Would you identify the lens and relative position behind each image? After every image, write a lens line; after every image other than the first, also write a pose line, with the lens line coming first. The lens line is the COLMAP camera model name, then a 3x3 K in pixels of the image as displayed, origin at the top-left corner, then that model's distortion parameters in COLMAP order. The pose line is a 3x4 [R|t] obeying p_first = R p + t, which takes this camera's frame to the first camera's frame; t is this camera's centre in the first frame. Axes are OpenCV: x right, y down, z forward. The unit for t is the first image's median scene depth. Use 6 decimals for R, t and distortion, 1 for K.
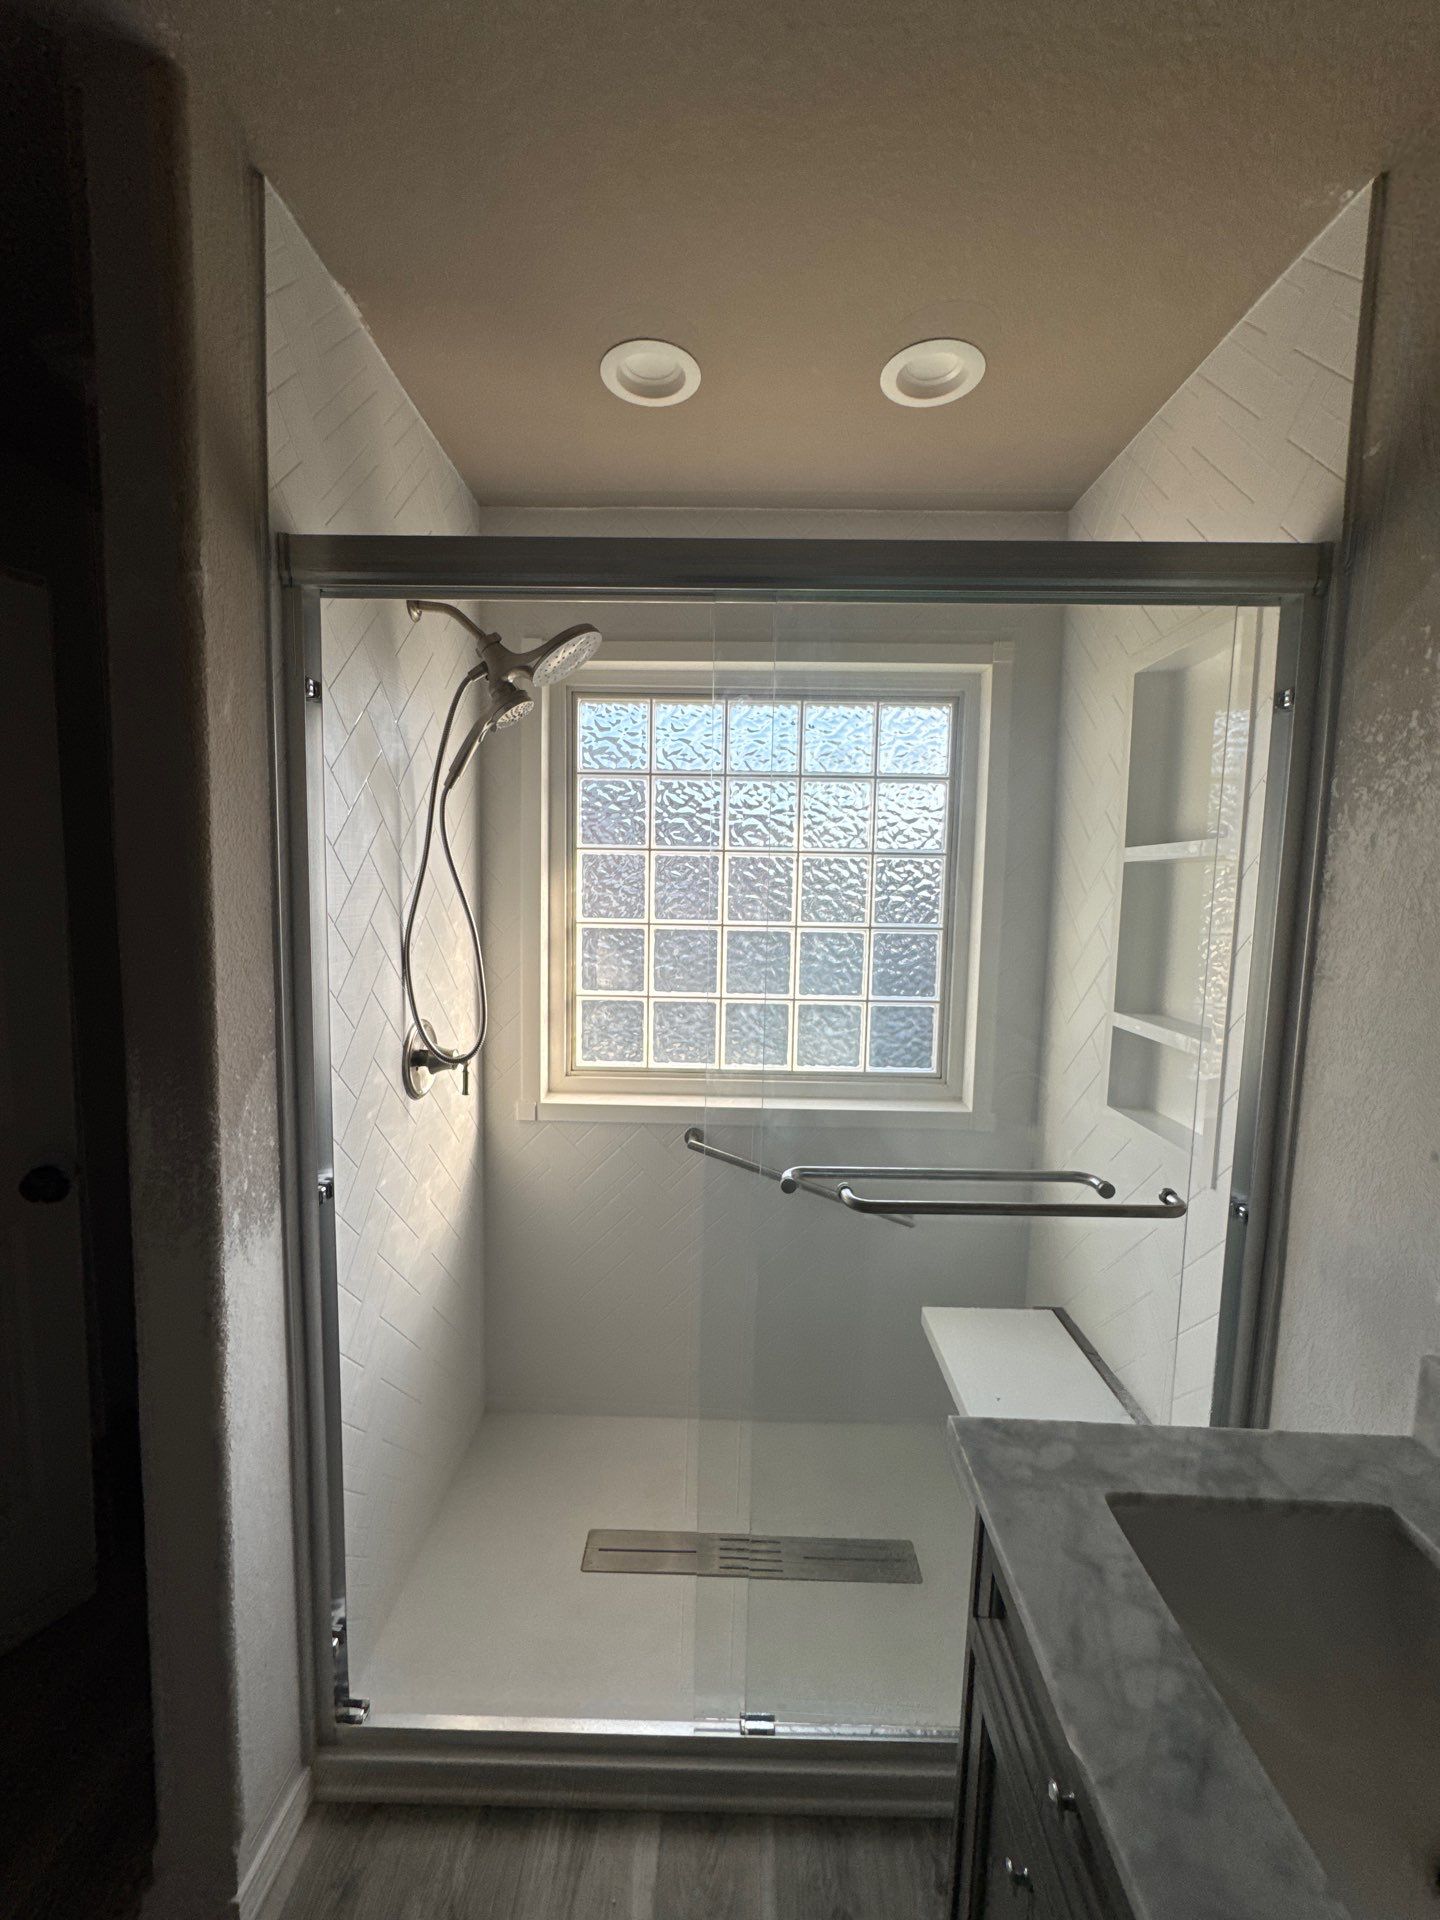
lens RADIAL K [[763.0, 0, 723.2], [0, 763.0, 961.4], [0, 0, 1]] dist [-0.006132, 0.000882]
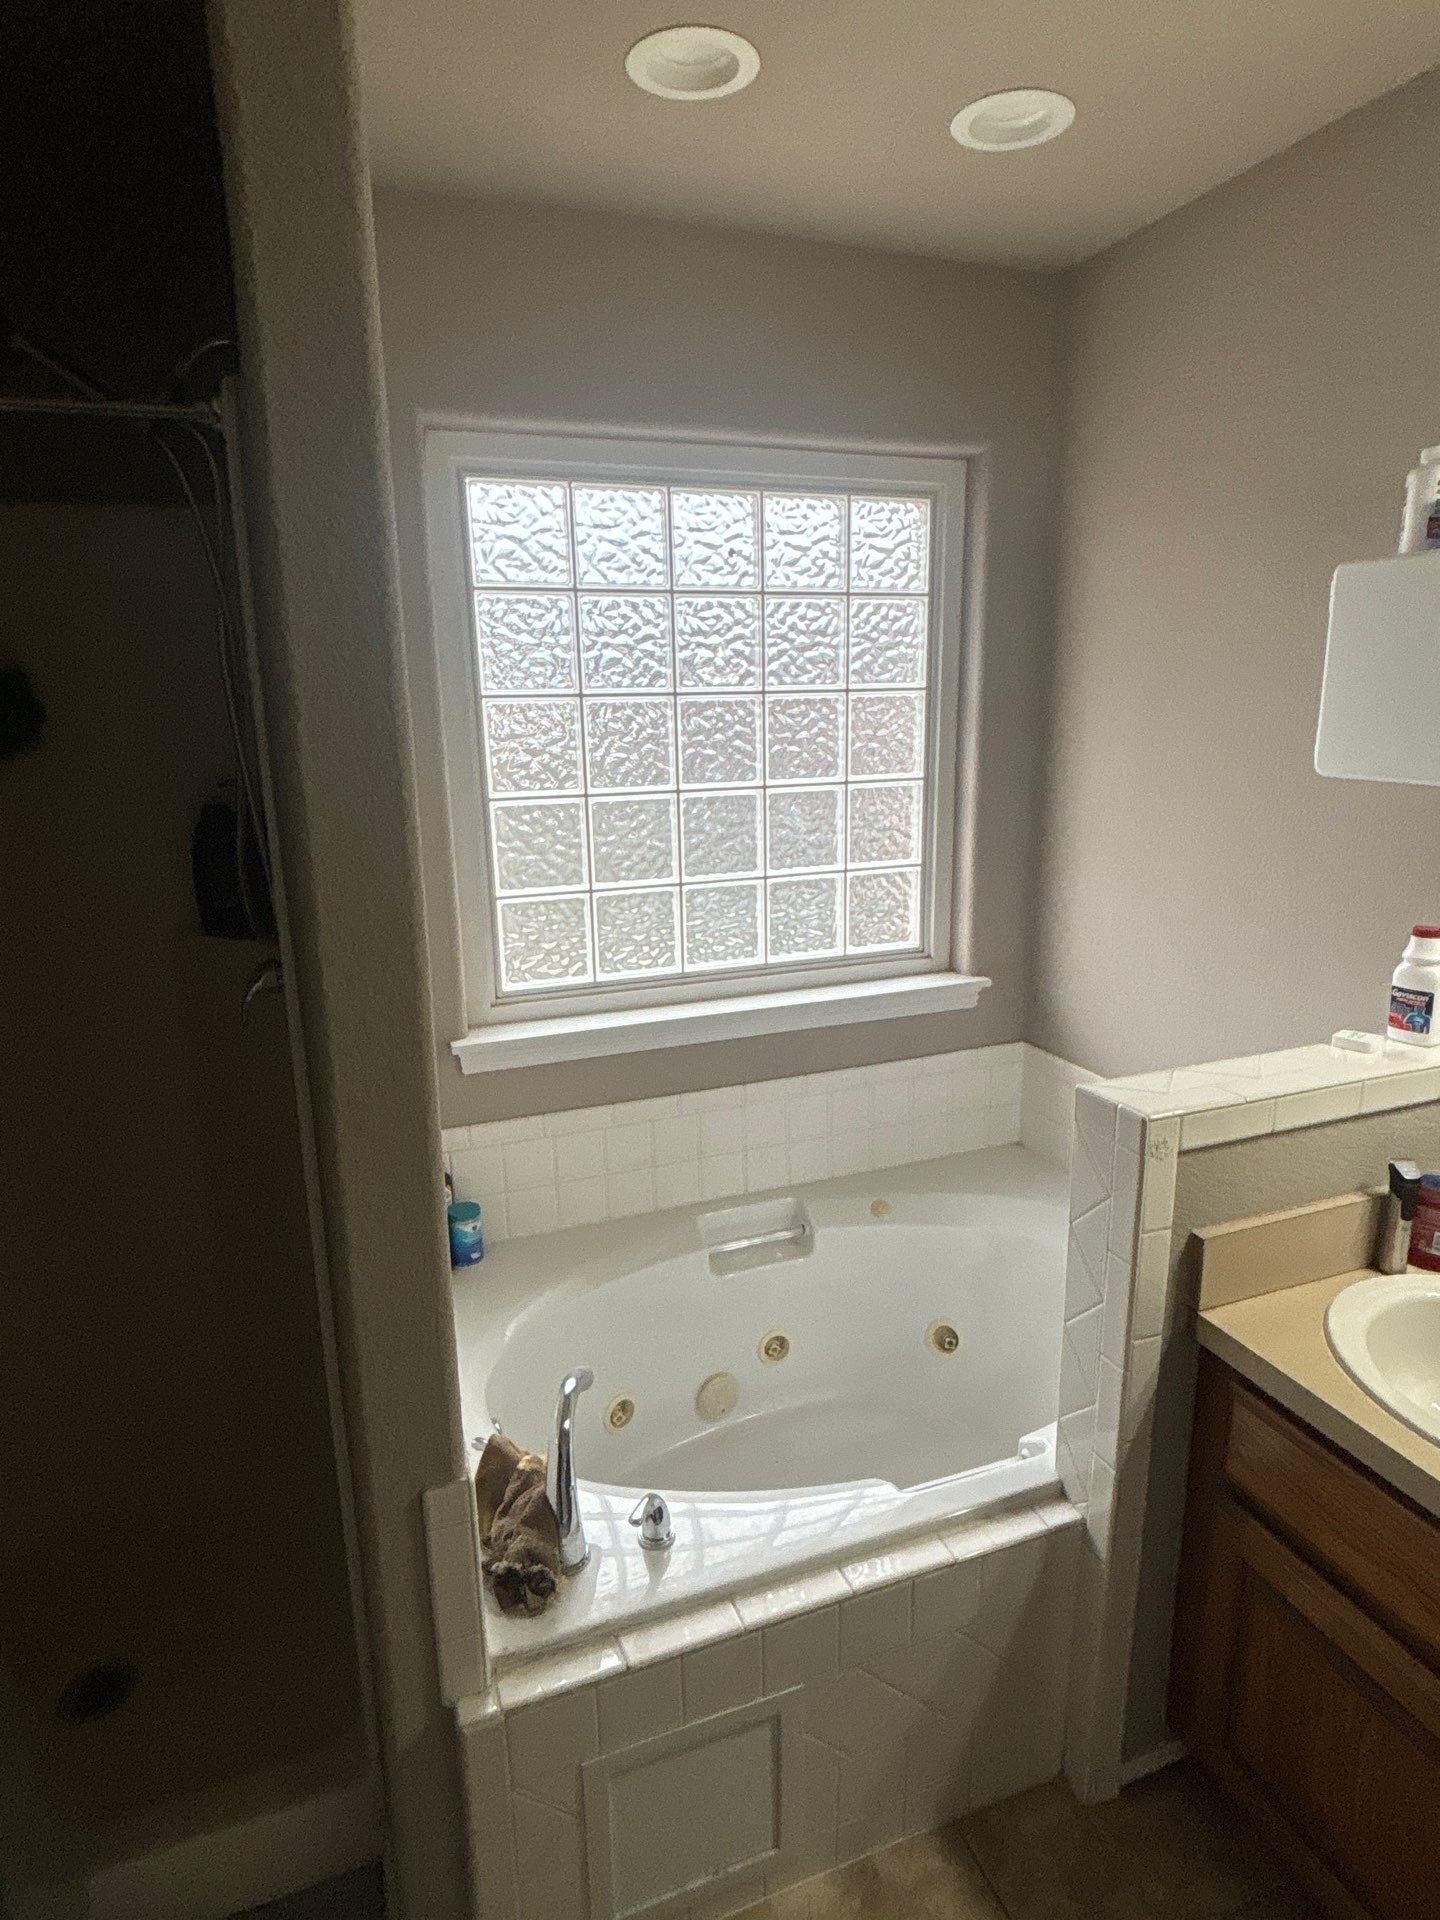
lens RADIAL K [[988.8, 0, 693.4], [0, 988.8, 1003.4], [0, 0, 1]] dist [0.002281, -0.001071]
pose [[0.944134, -0.128626, 0.303424, -0.333995], [0.078607, 0.982009, 0.171693, -0.006064], [-0.320050, -0.138250, 0.937259, 0.004609]]
